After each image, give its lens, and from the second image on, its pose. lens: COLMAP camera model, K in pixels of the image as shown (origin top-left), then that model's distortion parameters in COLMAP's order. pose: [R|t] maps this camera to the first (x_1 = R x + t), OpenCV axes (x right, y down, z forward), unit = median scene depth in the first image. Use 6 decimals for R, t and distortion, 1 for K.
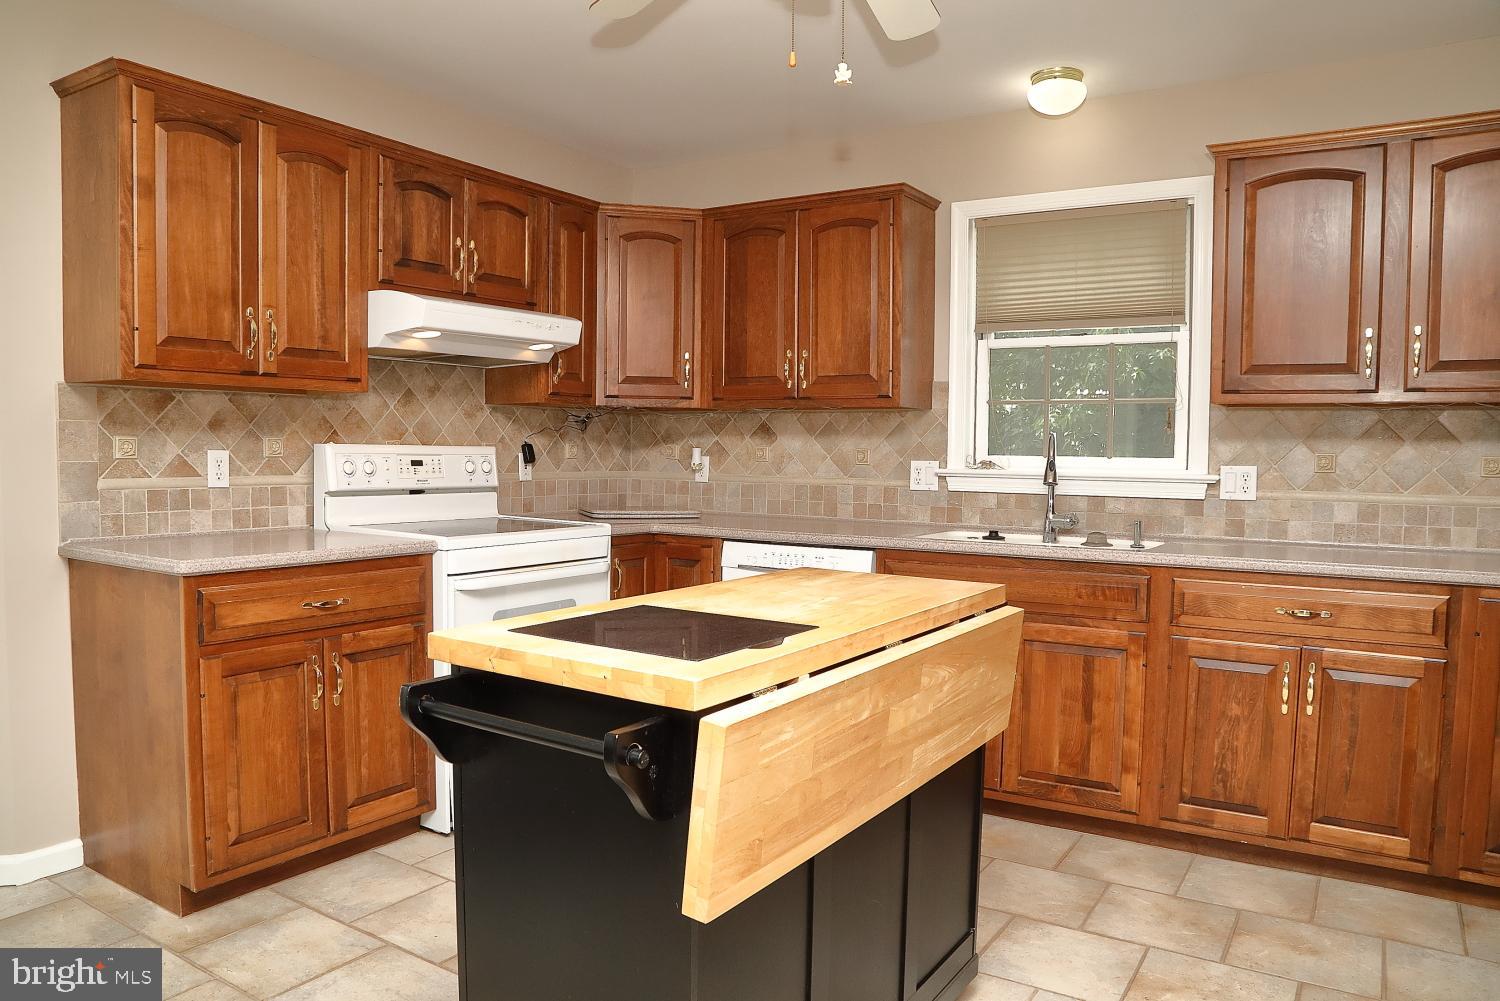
lens RADIAL K [[1037.7, 0, 753.4], [0, 1037.7, 512.1], [0, 0, 1]] dist [-0.127179, 0.072138]
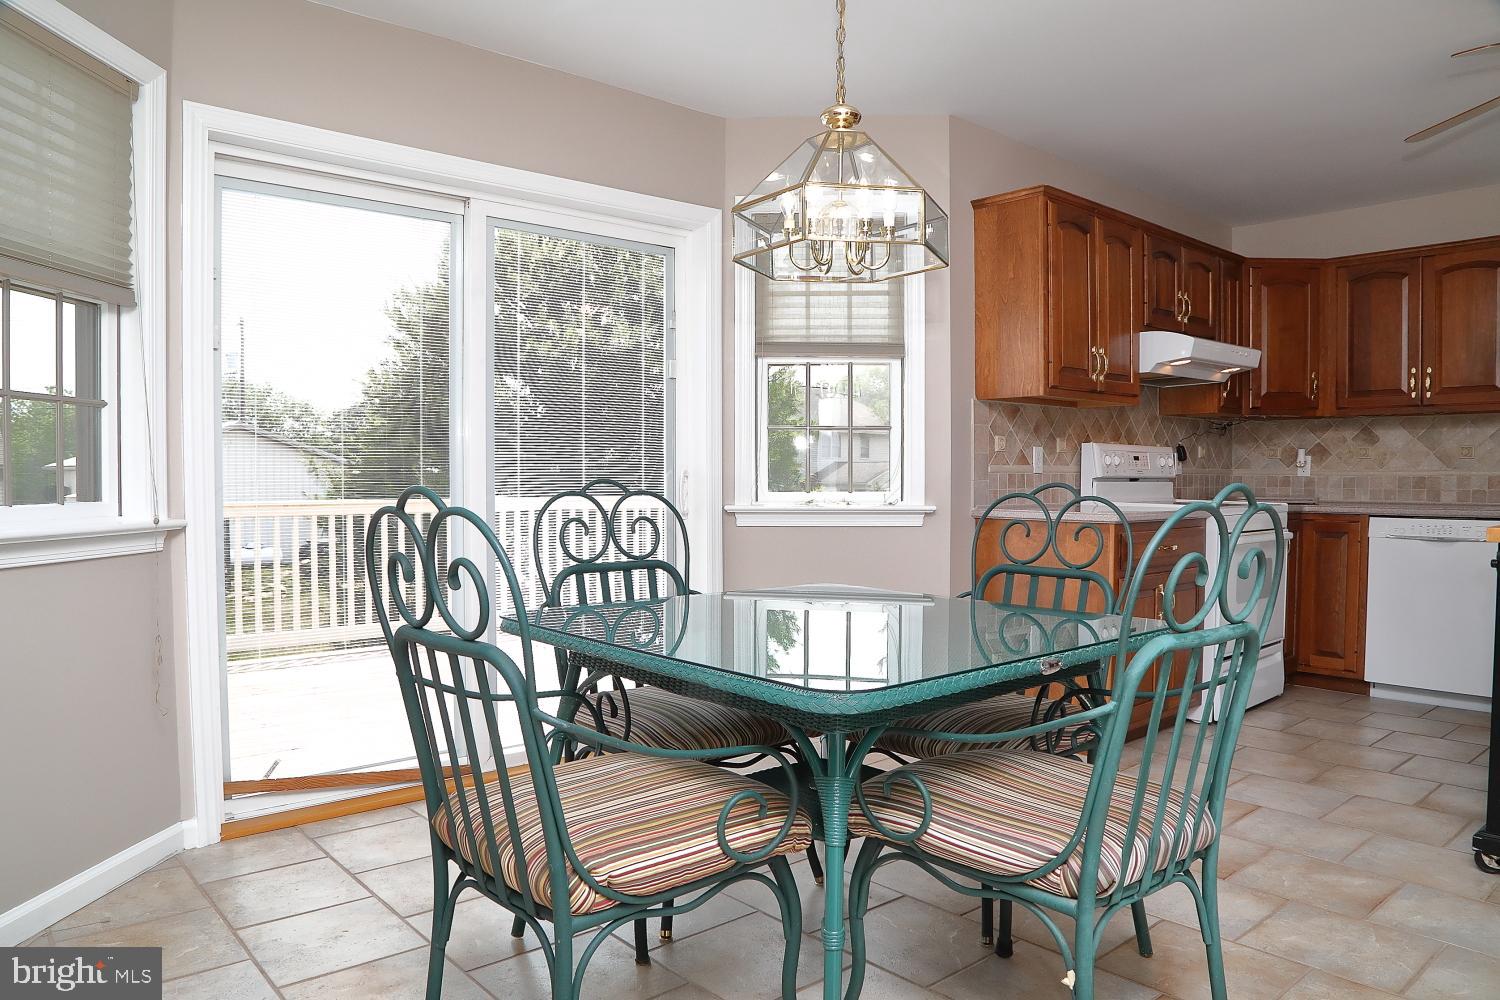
lens RADIAL K [[1015.2, 0, 749.2], [0, 1015.2, 514.6], [0, 0, 1]] dist [-0.121484, 0.064405]
pose [[0.956602, -0.001691, -0.291394, -0.504327], [-0.004663, 0.999766, -0.021111, 0.065842], [0.291362, 0.021554, 0.956370, -0.468699]]
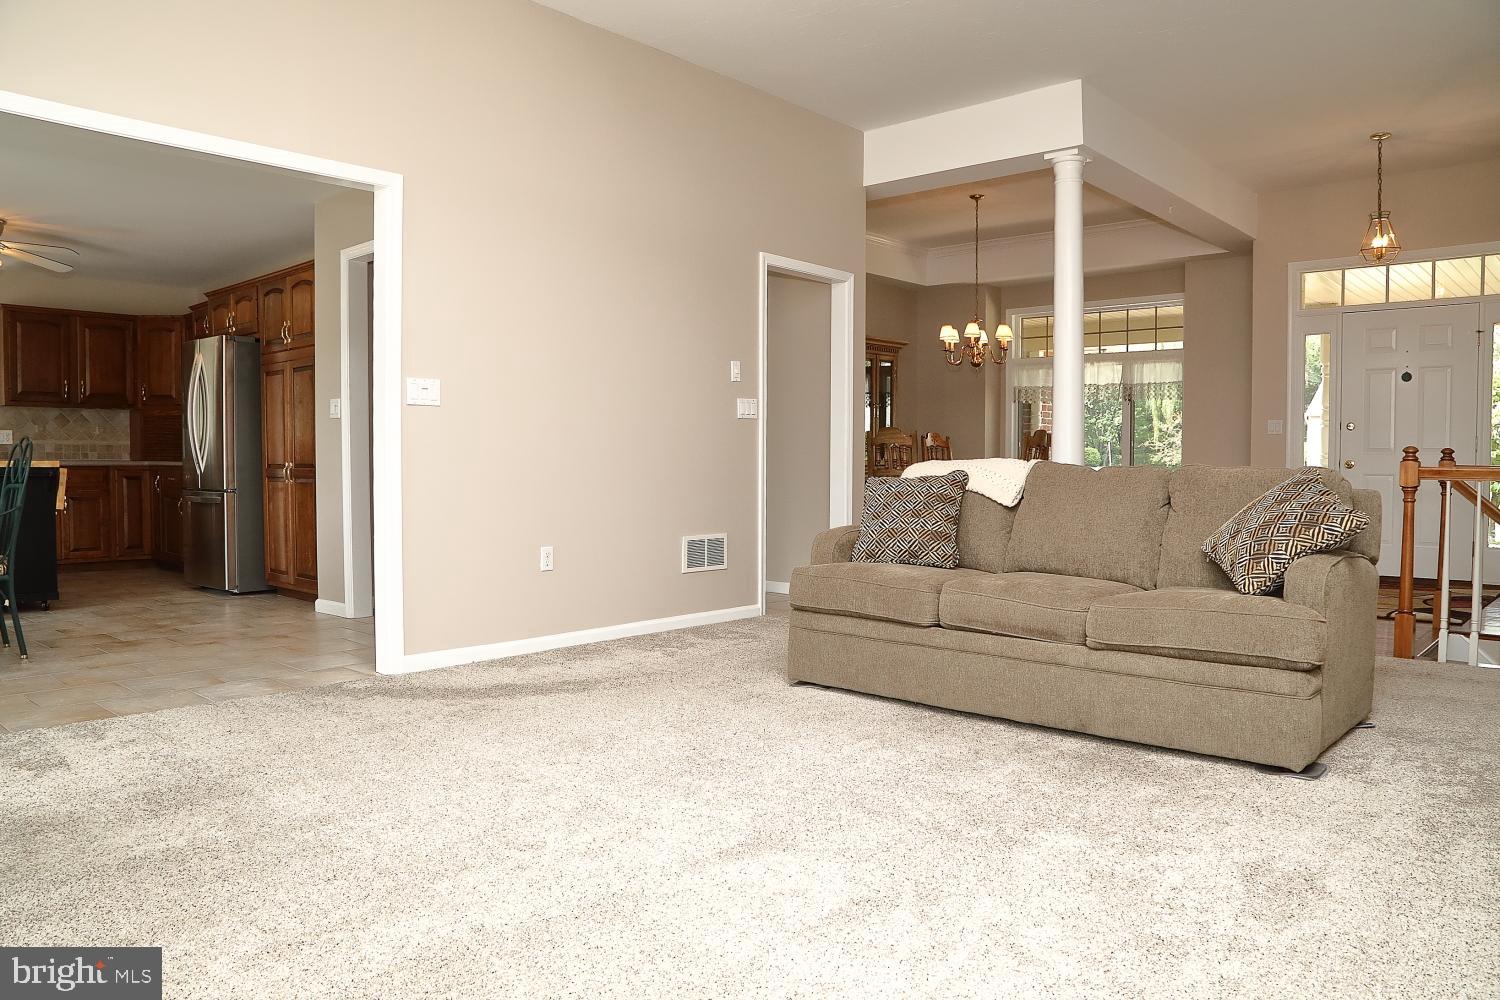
lens RADIAL K [[1037.7, 0, 753.4], [0, 1037.7, 511.6], [0, 0, 1]] dist [-0.127179, 0.072138]
pose [[0.163397, -0.063655, 0.984505, -1.742020], [0.059807, 0.996720, 0.054519, 0.140817], [-0.984746, 0.049972, 0.166668, -1.291407]]
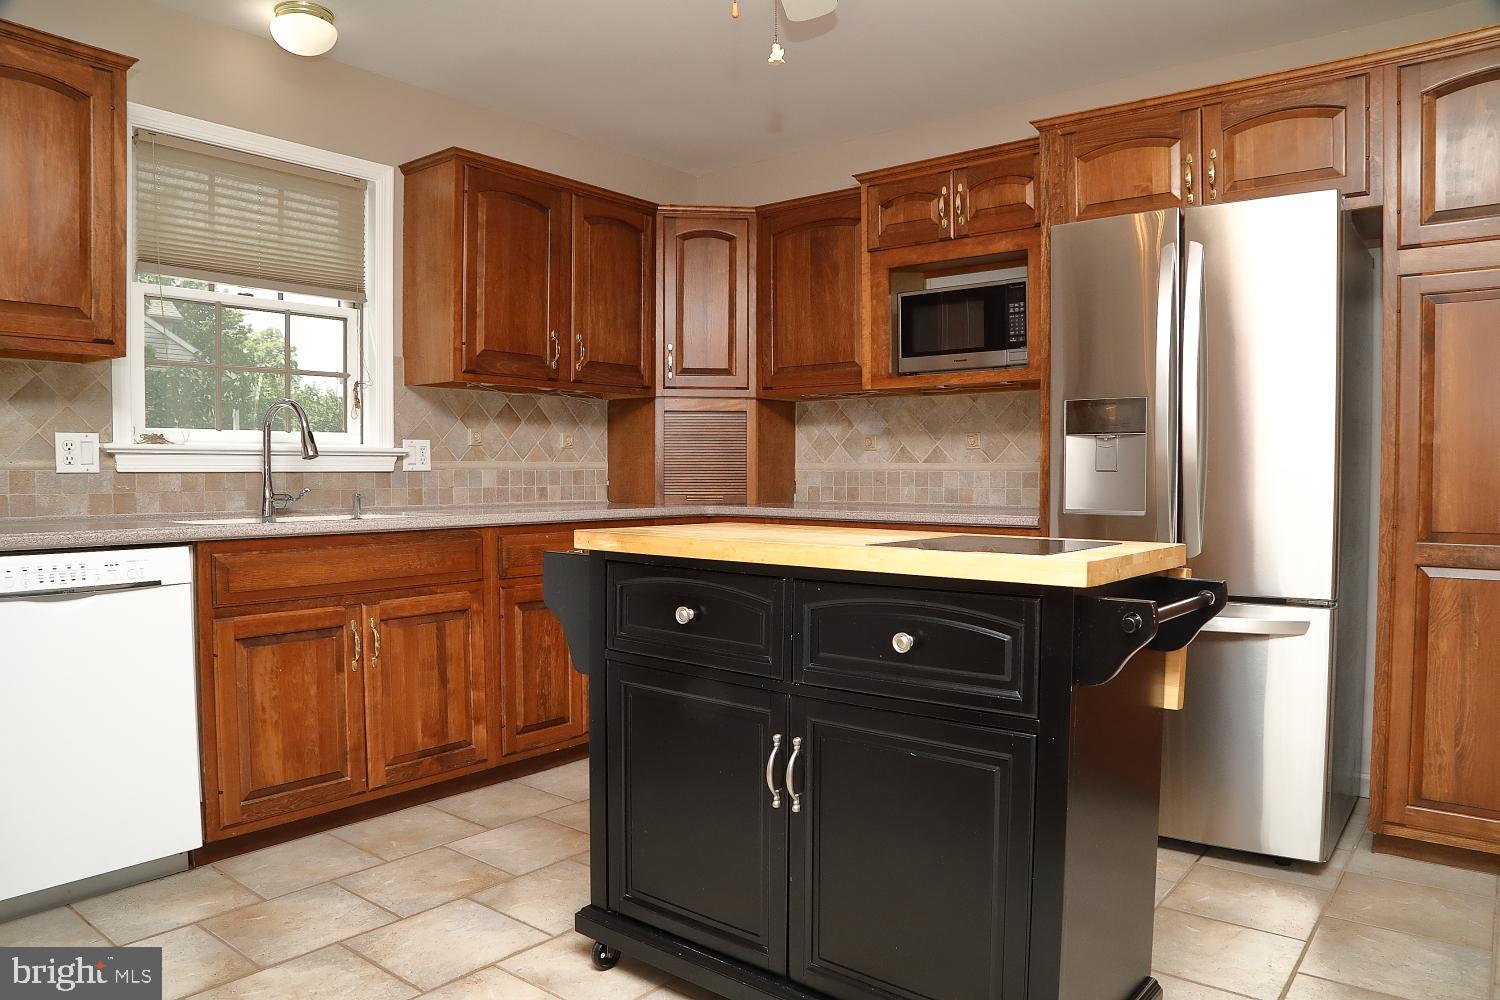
lens RADIAL K [[1015.2, 0, 749.2], [0, 1015.2, 514.6], [0, 0, 1]] dist [-0.121484, 0.064405]
pose [[0.109974, -0.053599, 0.992488, -0.613748], [0.058572, 0.997159, 0.047361, 0.005340], [-0.992207, 0.052923, 0.112801, 0.576615]]
